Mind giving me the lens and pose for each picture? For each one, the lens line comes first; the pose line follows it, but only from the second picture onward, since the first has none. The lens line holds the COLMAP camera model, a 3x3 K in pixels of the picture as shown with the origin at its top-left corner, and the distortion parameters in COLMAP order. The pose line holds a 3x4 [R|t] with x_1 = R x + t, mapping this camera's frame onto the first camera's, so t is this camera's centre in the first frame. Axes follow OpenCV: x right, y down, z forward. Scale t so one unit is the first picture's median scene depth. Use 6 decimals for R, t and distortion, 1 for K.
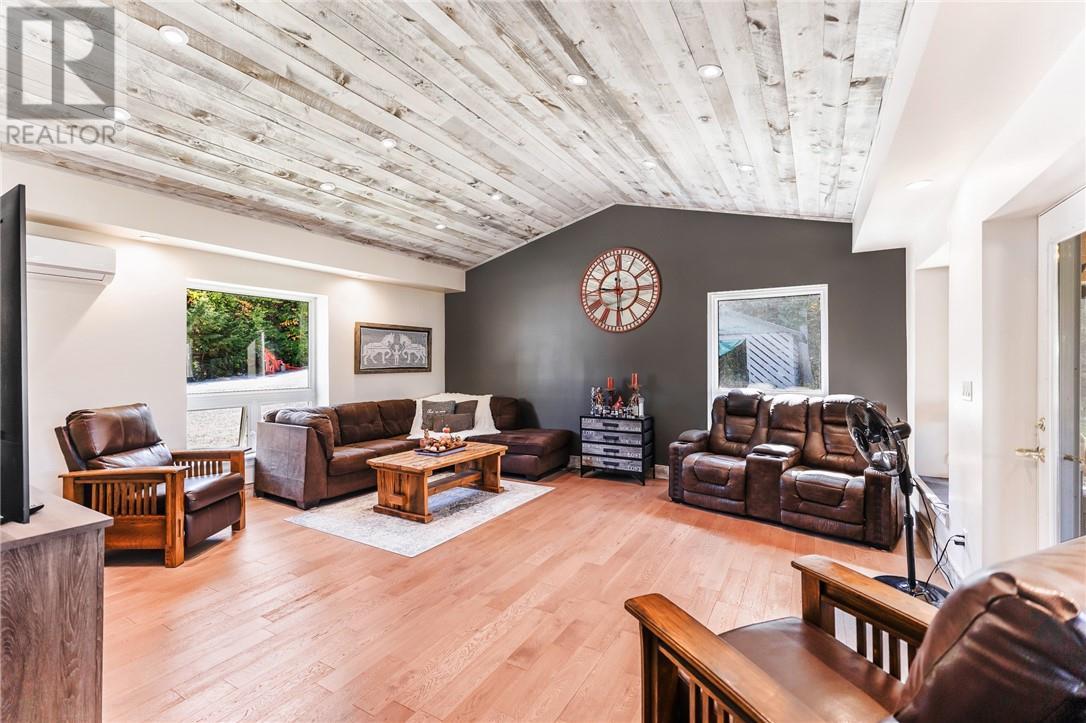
lens RADIAL K [[463.1, 0, 540.8], [0, 463.1, 357.0], [0, 0, 1]] dist [-0.010406, 0.007803]
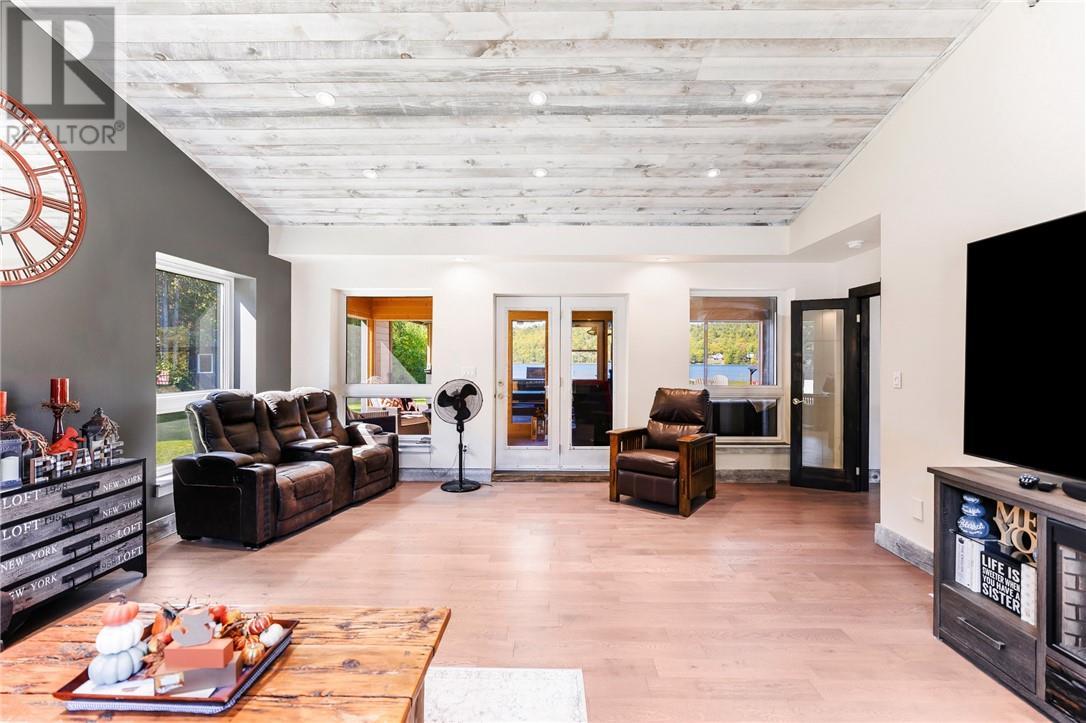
lens RADIAL K [[469.5, 0, 547.3], [0, 469.5, 363.0], [0, 0, 1]] dist [-0.013922, 0.009314]
pose [[-0.492167, -0.002891, 0.870496, -0.494902], [-0.008512, 0.999963, -0.001491, 0.016678], [-0.870459, -0.008144, -0.492173, 0.835838]]
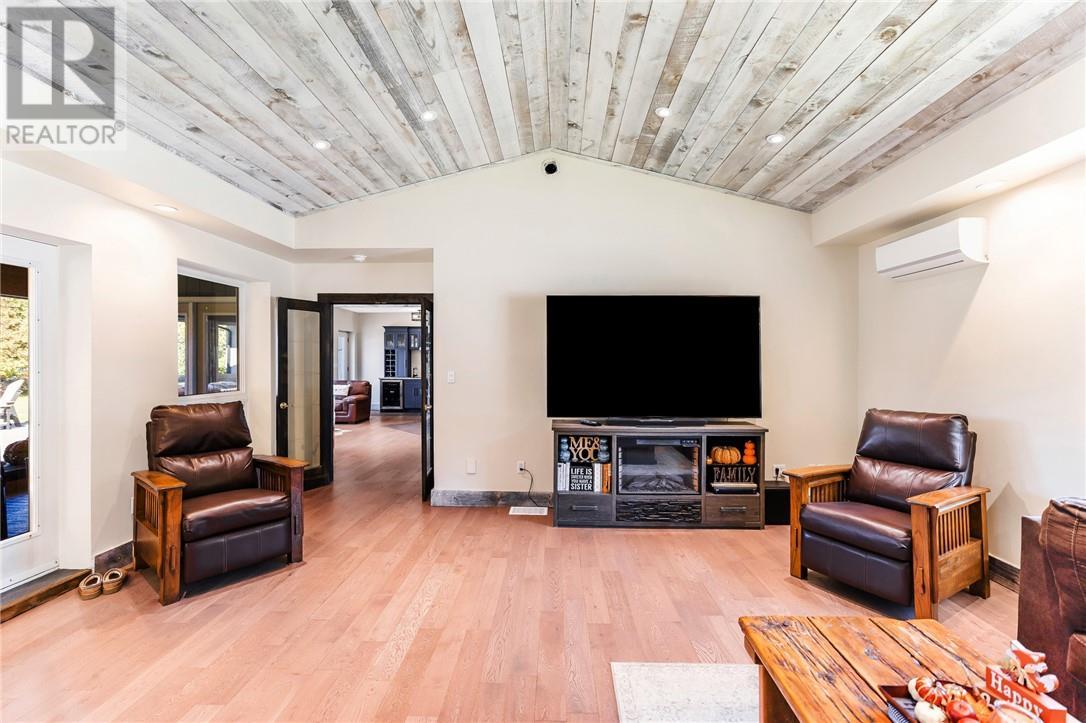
lens RADIAL K [[476.8, 0, 544.0], [0, 476.8, 356.6], [0, 0, 1]] dist [-0.002397, 0.008963]
pose [[-0.877173, -0.001050, -0.480174, 0.077626], [0.004559, 0.999934, -0.010515, 0.007816], [0.480153, -0.011412, -0.877110, 0.956531]]
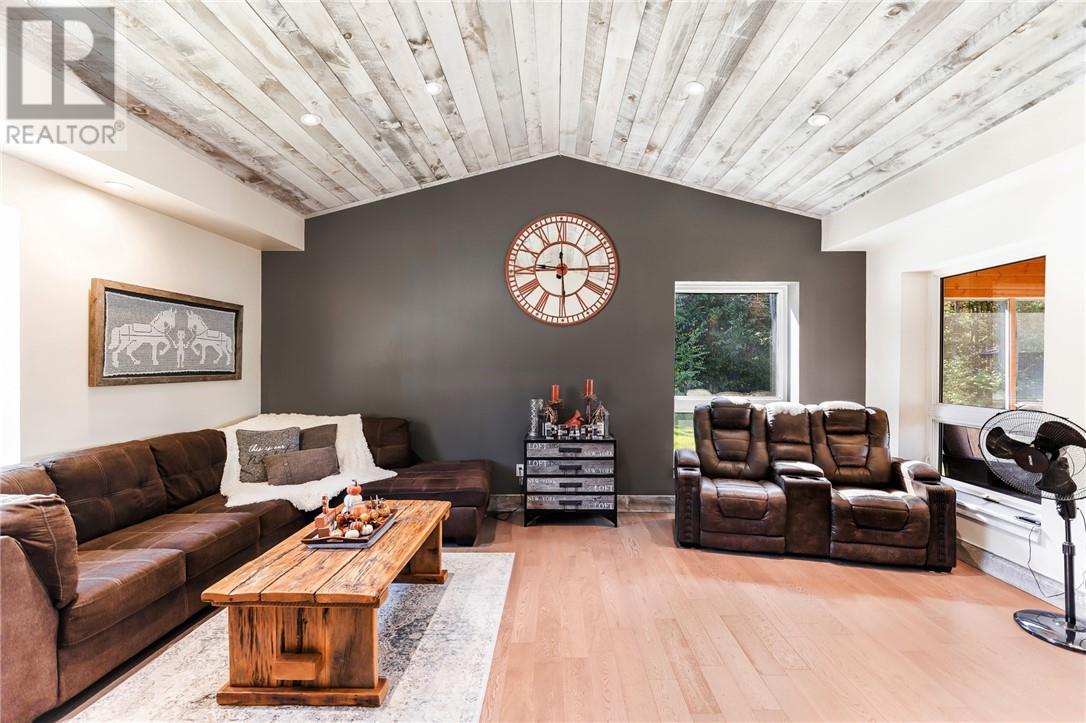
lens RADIAL K [[469.5, 0, 547.3], [0, 469.5, 363.0], [0, 0, 1]] dist [-0.013922, 0.009314]
pose [[0.868425, 0.006410, 0.495778, -0.253602], [-0.010097, 0.999938, 0.004758, 0.005696], [-0.495717, -0.009138, 0.868436, 0.378982]]
